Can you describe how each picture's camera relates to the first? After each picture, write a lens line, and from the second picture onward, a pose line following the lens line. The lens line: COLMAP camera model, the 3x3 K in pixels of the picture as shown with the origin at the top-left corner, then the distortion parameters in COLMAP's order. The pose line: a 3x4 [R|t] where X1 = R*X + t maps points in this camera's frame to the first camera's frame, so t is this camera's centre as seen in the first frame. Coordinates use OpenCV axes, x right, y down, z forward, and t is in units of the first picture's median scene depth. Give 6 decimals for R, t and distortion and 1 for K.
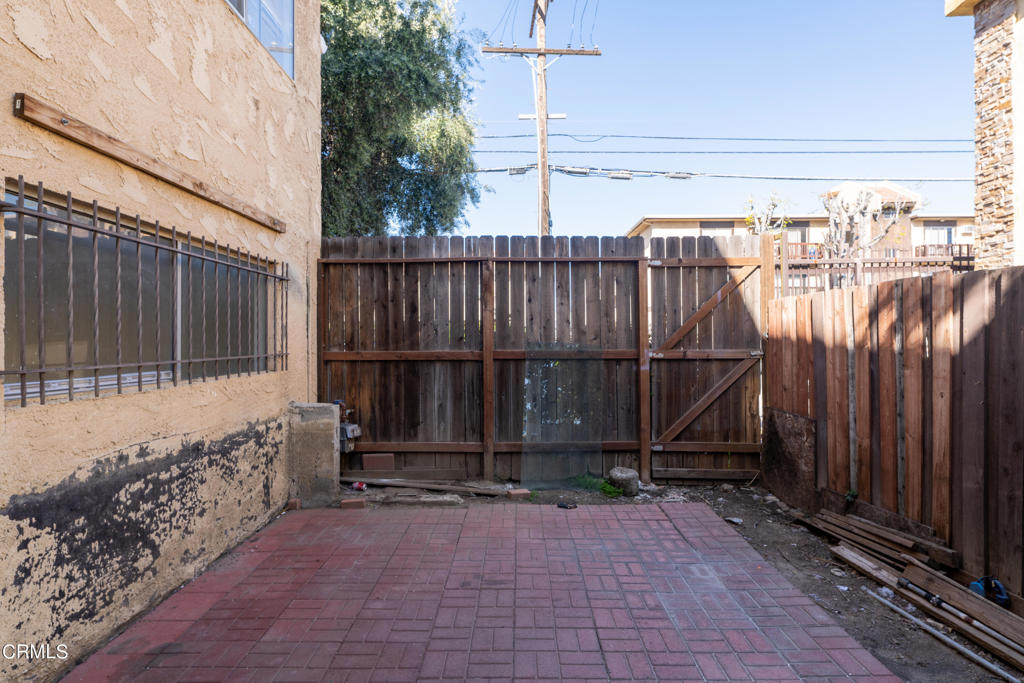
lens RADIAL K [[551.9, 0, 519.1], [0, 551.9, 339.2], [0, 0, 1]] dist [0.000585, -0.000275]
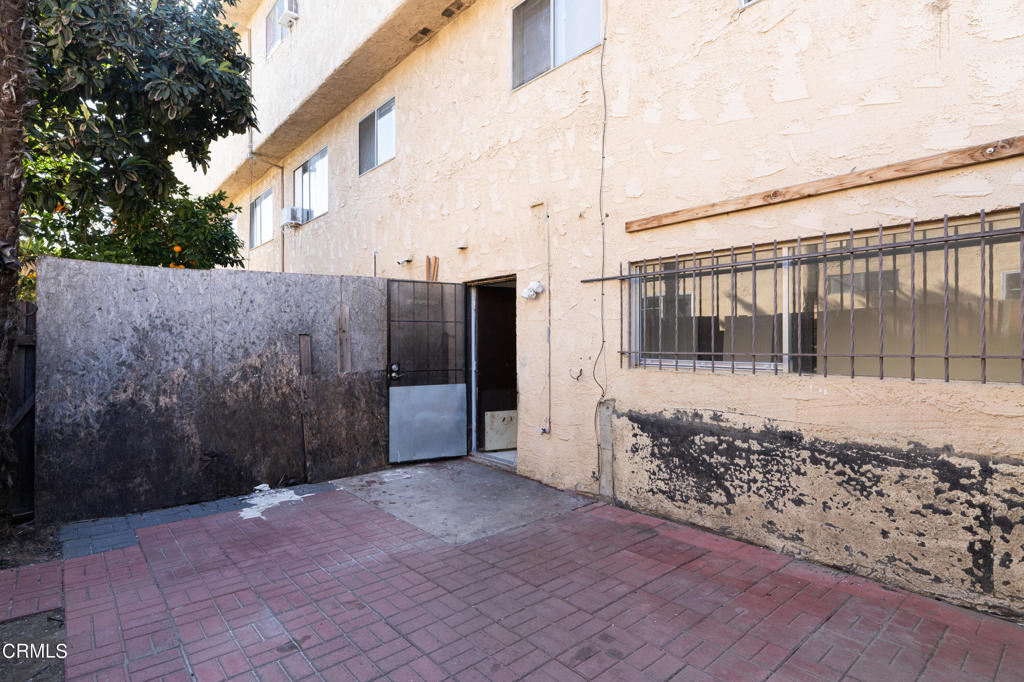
lens RADIAL K [[494.8, 0, 506.8], [0, 494.8, 343.4], [0, 0, 1]] dist [-0.000960, 0.000638]
pose [[-0.754787, 0.005576, -0.655946, 0.399810], [0.005650, 0.999982, 0.001999, 0.009840], [0.655946, -0.002197, -0.754805, 1.200148]]
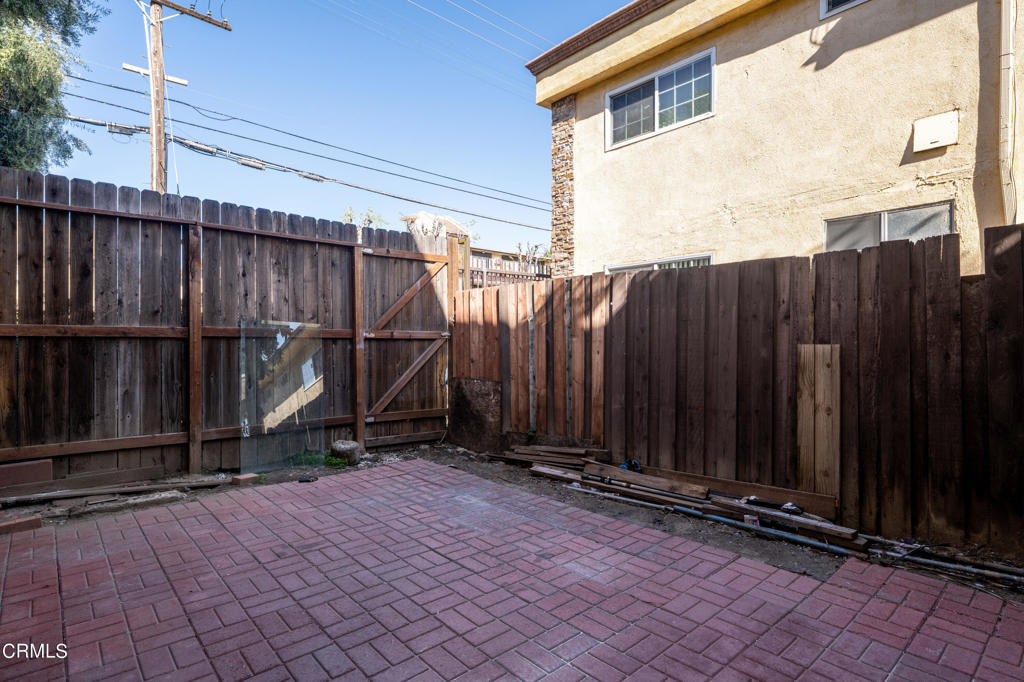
lens RADIAL K [[529.7, 0, 504.1], [0, 529.7, 344.2], [0, 0, 1]] dist [-0.001333, -0.000256]
pose [[0.749543, 0.003083, 0.661949, -0.342493], [-0.003058, 0.999995, -0.001195, 0.066529], [-0.661949, -0.001128, 0.749548, 0.049883]]
